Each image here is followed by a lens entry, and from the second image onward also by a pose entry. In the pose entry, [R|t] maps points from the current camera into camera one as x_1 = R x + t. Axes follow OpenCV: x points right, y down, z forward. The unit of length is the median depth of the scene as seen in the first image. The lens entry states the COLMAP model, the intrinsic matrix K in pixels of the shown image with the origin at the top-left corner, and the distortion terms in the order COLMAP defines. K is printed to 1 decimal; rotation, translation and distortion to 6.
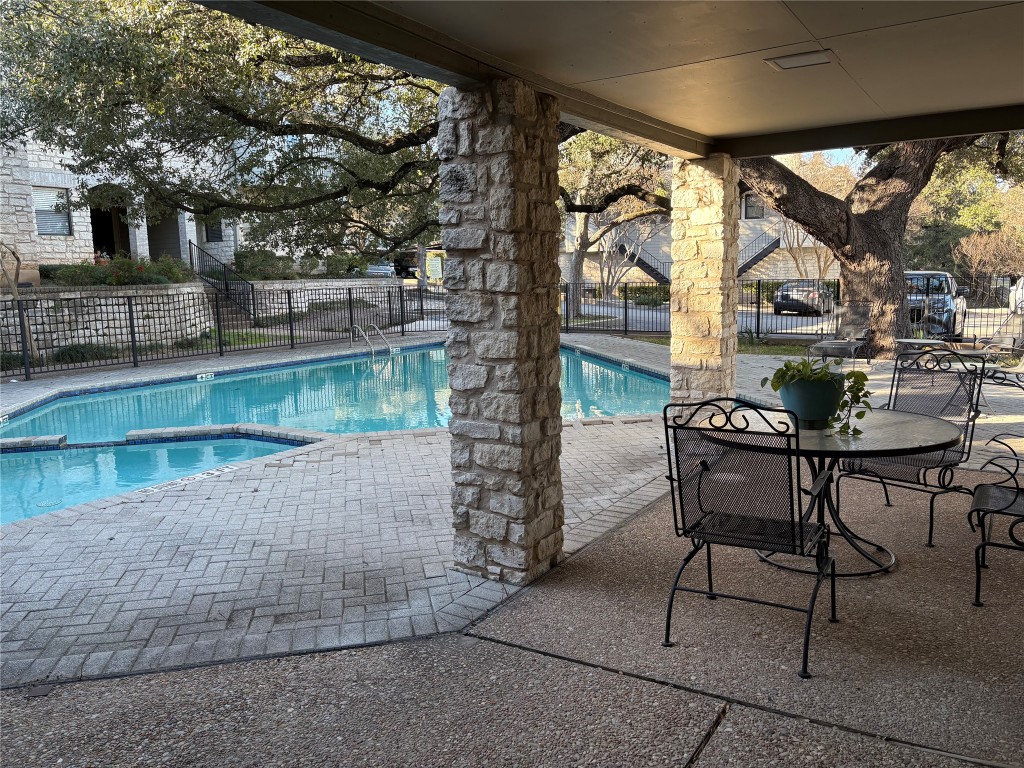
lens RADIAL K [[769.4, 0, 510.8], [0, 769.4, 385.4], [0, 0, 1]] dist [0.043458, -0.046623]
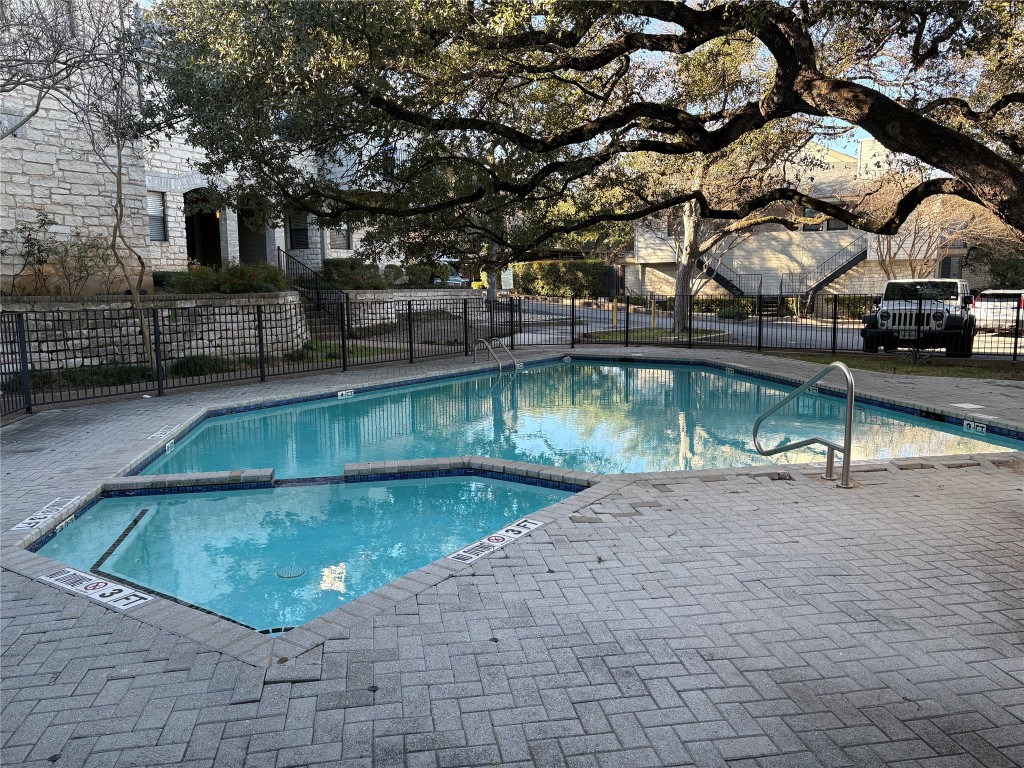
lens RADIAL K [[769.4, 0, 508.6], [0, 769.4, 385.7], [0, 0, 1]] dist [0.043458, -0.046623]
pose [[0.999277, 0.013818, -0.035410, -0.135835], [-0.014320, 0.999800, -0.013944, -0.008929], [0.035210, 0.014441, 0.999276, 0.076690]]
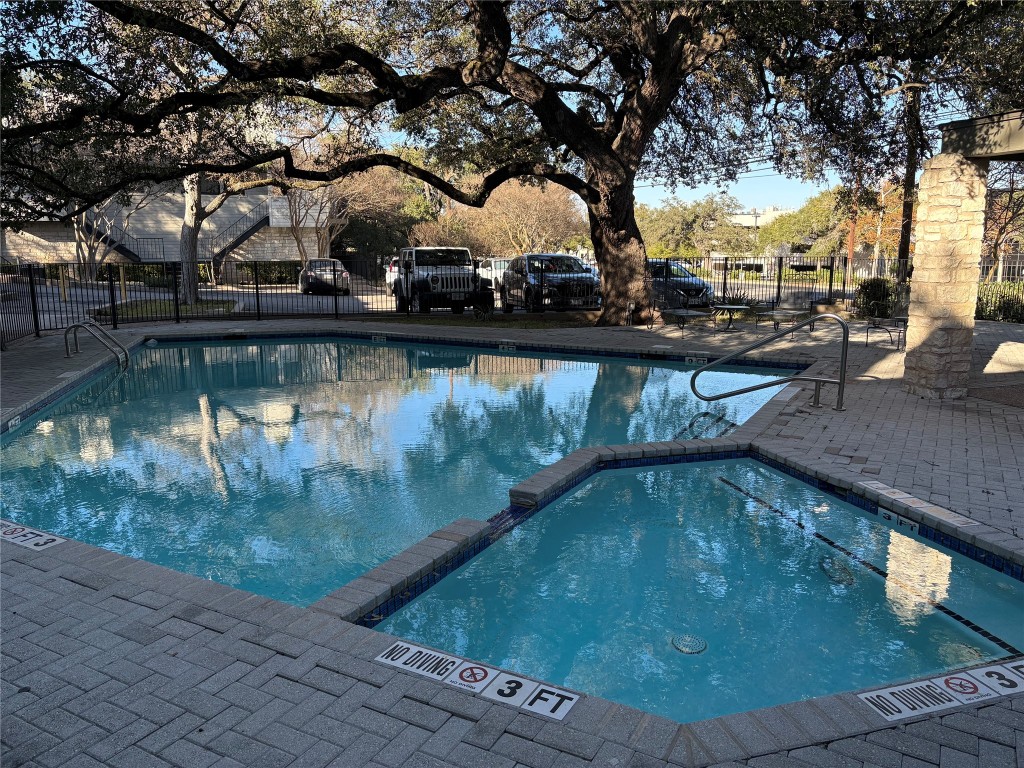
lens RADIAL K [[769.4, 0, 514.8], [0, 769.4, 380.3], [0, 0, 1]] dist [0.043458, -0.046623]
pose [[0.671704, -0.109642, 0.732661, -0.438746], [0.096501, 0.993510, 0.060206, -0.031902], [-0.734508, 0.030262, 0.677925, 0.261892]]
